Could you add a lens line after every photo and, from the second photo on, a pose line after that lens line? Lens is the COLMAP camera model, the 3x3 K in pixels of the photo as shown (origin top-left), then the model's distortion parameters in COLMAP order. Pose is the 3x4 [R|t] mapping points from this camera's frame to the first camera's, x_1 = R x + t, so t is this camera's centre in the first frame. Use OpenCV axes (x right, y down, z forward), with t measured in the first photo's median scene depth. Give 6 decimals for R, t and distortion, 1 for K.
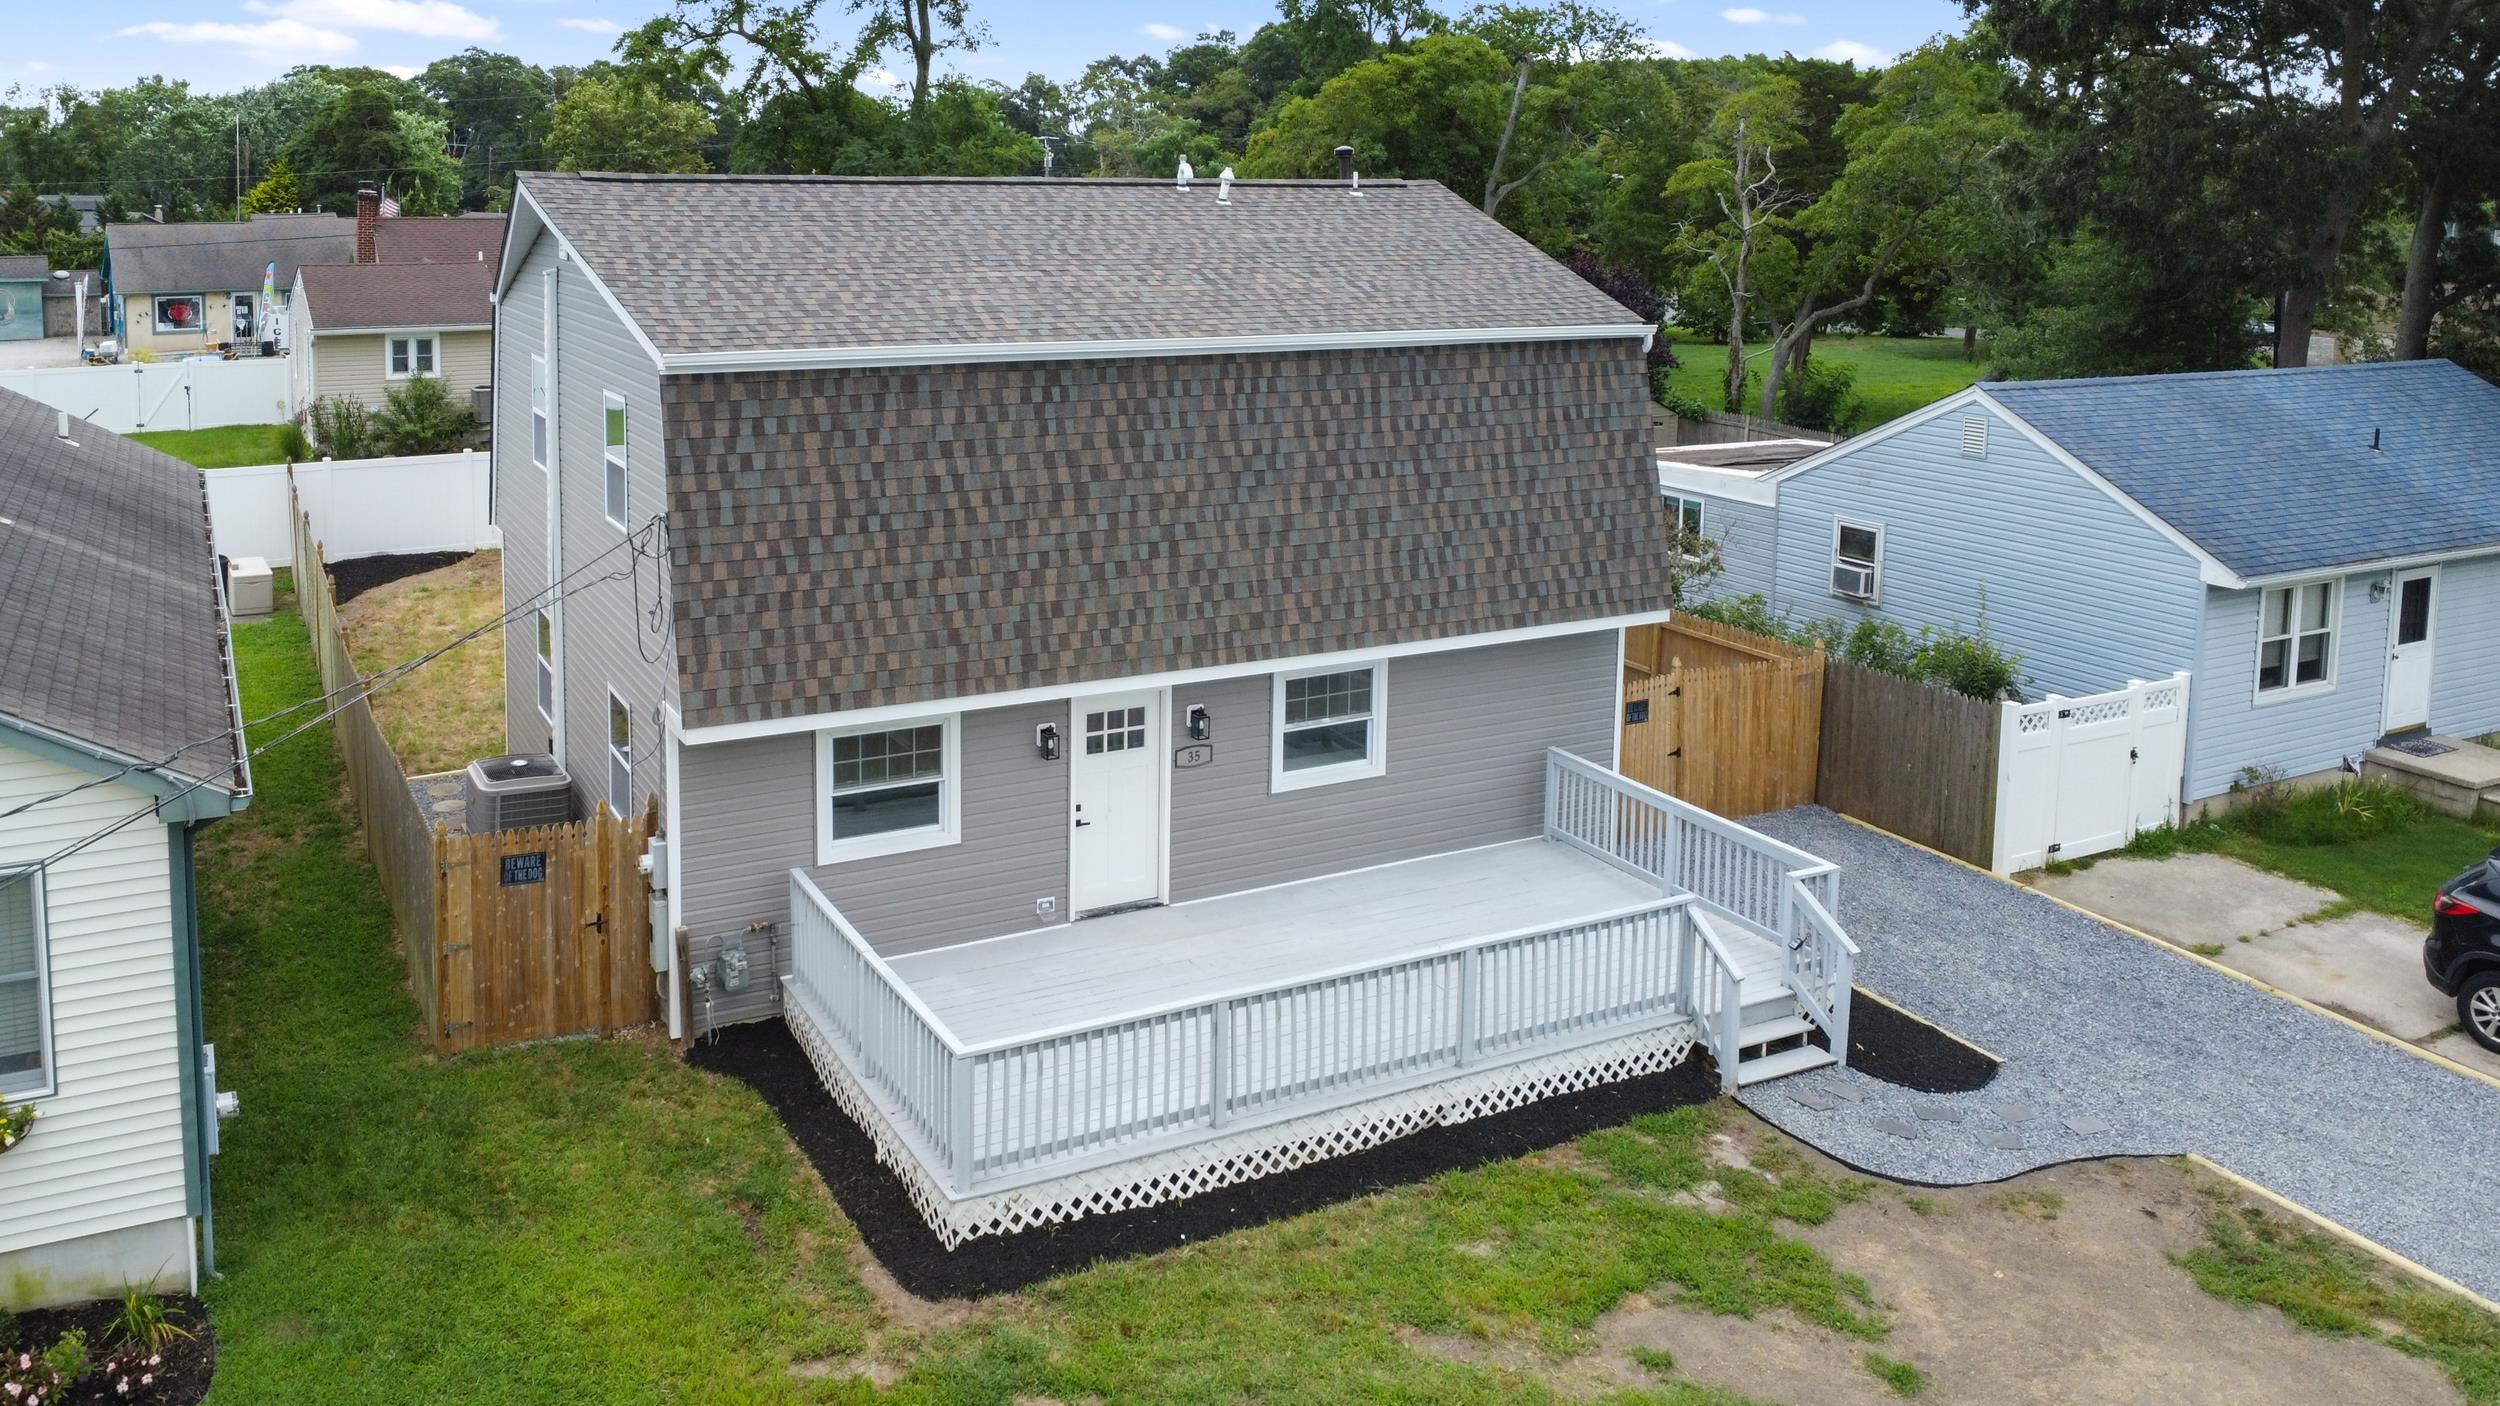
lens RADIAL K [[1787.4, 0, 1249.2], [0, 1787.4, 374.6], [0, 0, 1]] dist [0.009160, -0.000118]
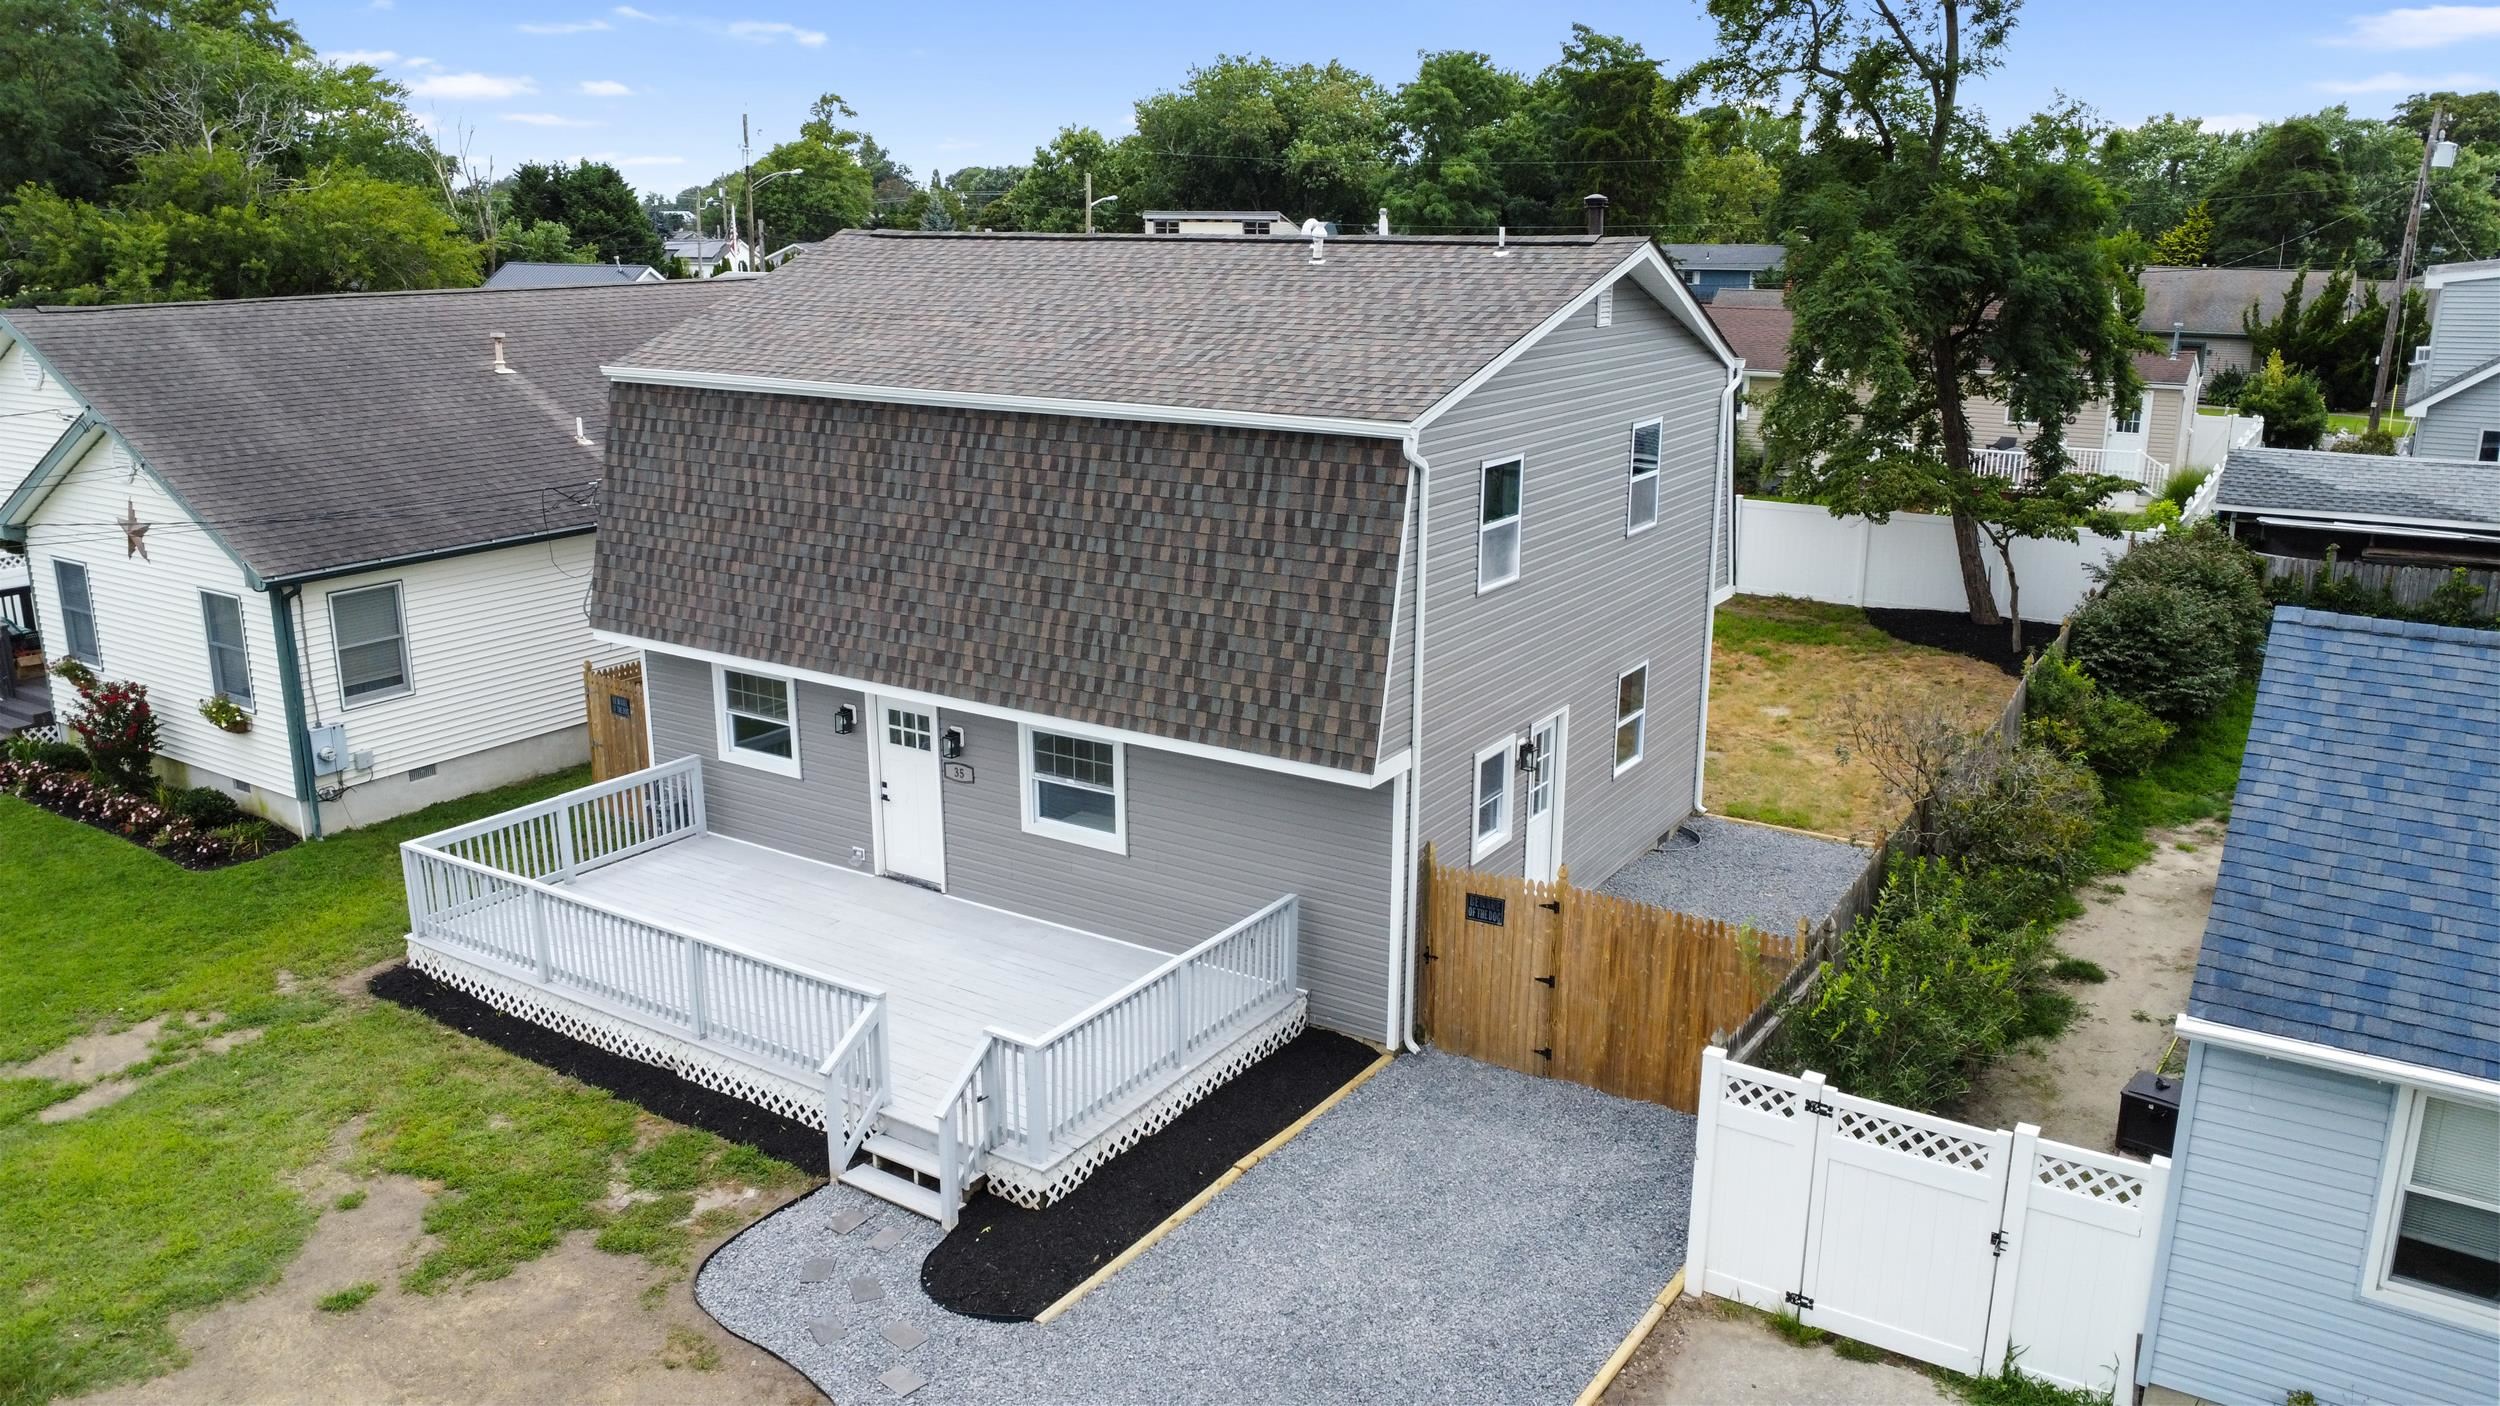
lens RADIAL K [[1820.8, 0, 1250.0], [0, 1820.8, 703.0], [0, 0, 1]] dist [0.009965, -0.000908]
pose [[0.499439, 0.215771, -0.839049, 1.009784], [-0.087698, 0.976105, 0.198815, -0.070034], [0.861899, -0.025713, 0.506427, 0.591389]]
